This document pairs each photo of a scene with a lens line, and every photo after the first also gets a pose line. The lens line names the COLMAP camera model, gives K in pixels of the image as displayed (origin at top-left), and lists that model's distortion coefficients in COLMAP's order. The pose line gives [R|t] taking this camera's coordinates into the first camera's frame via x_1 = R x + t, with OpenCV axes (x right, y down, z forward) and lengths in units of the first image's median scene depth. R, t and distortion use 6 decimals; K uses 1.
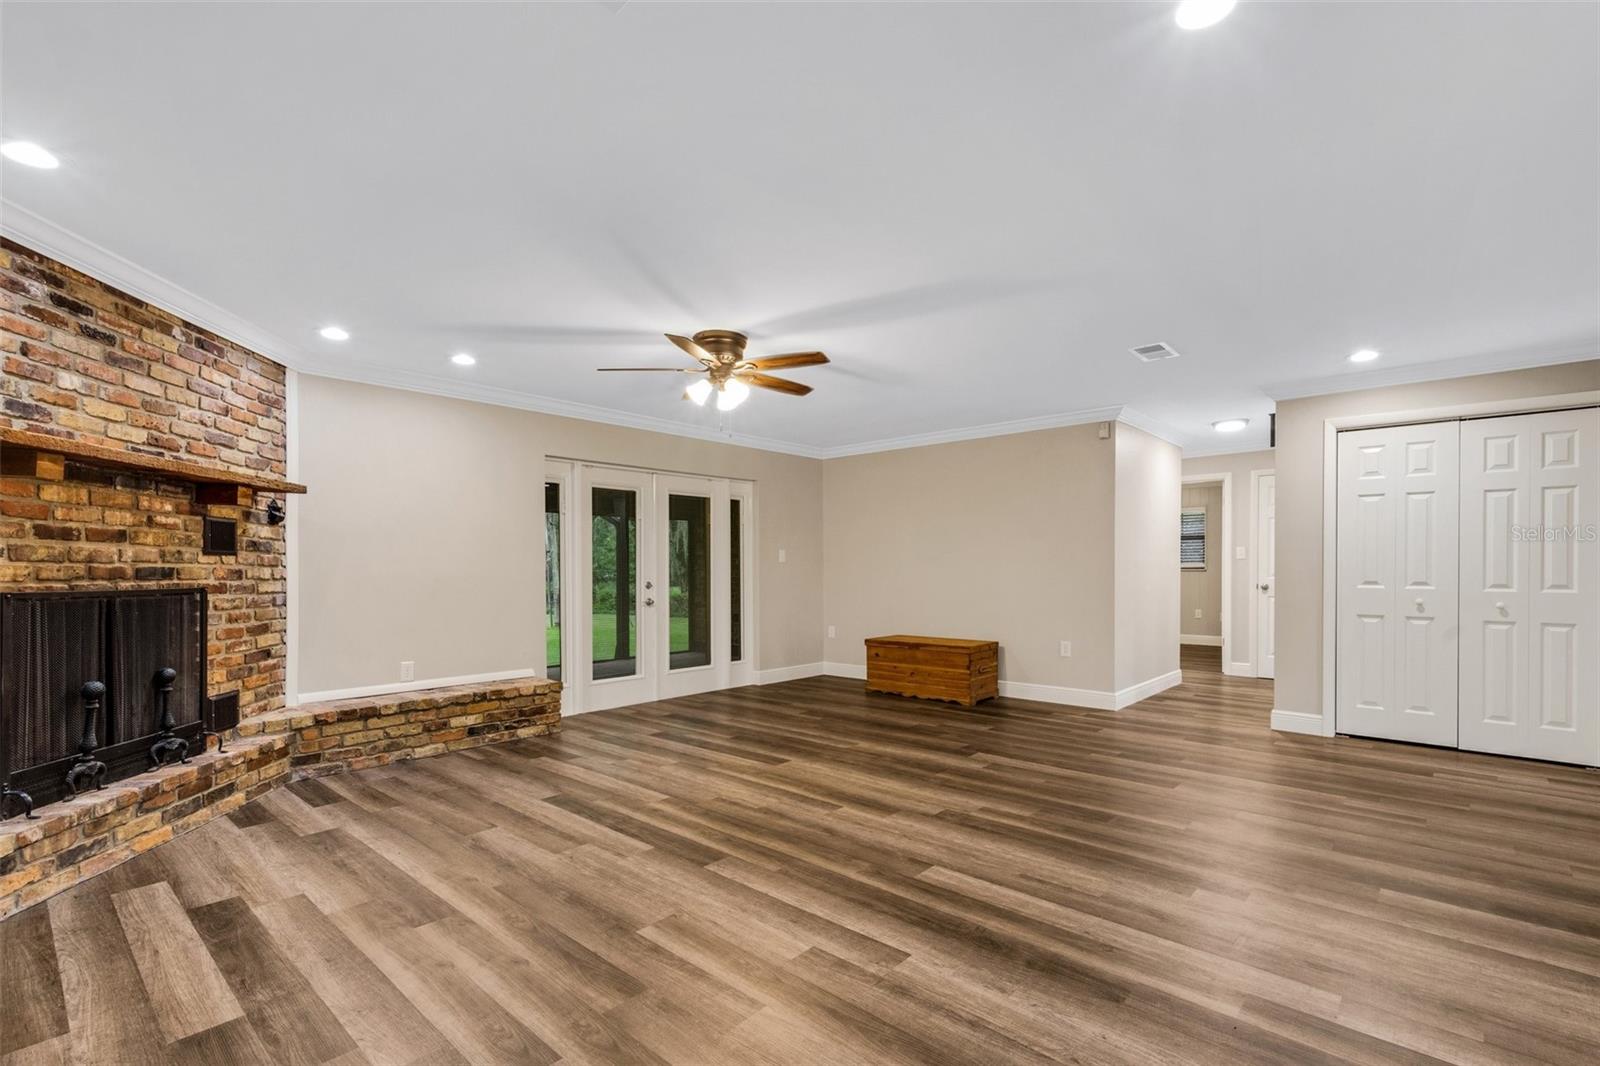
lens RADIAL K [[756.6, 0, 802.5], [0, 756.6, 571.3], [0, 0, 1]] dist [0.015629, -0.000919]
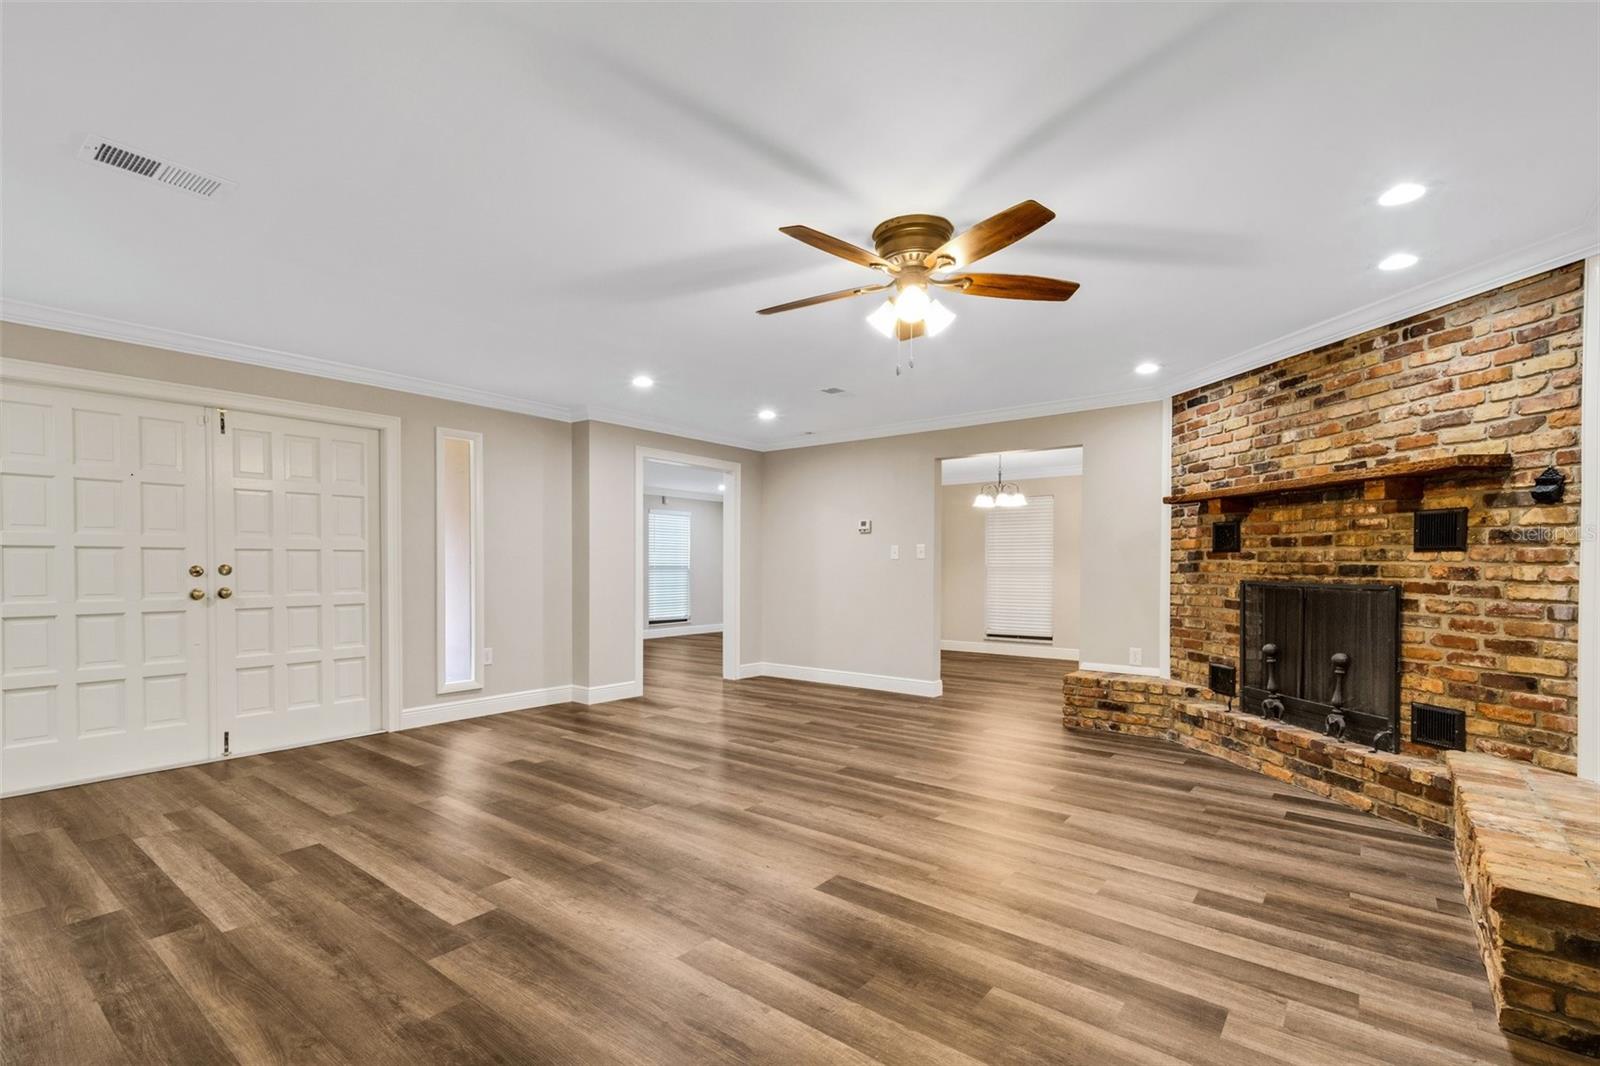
lens RADIAL K [[712.7, 0, 789.1], [0, 712.7, 572.0], [0, 0, 1]] dist [0.017482, -0.000939]
pose [[-0.998933, -0.001307, -0.046156, 0.035960], [-0.001887, 0.999920, 0.012531, -0.005937], [0.046136, 0.012605, -0.998856, 1.783513]]
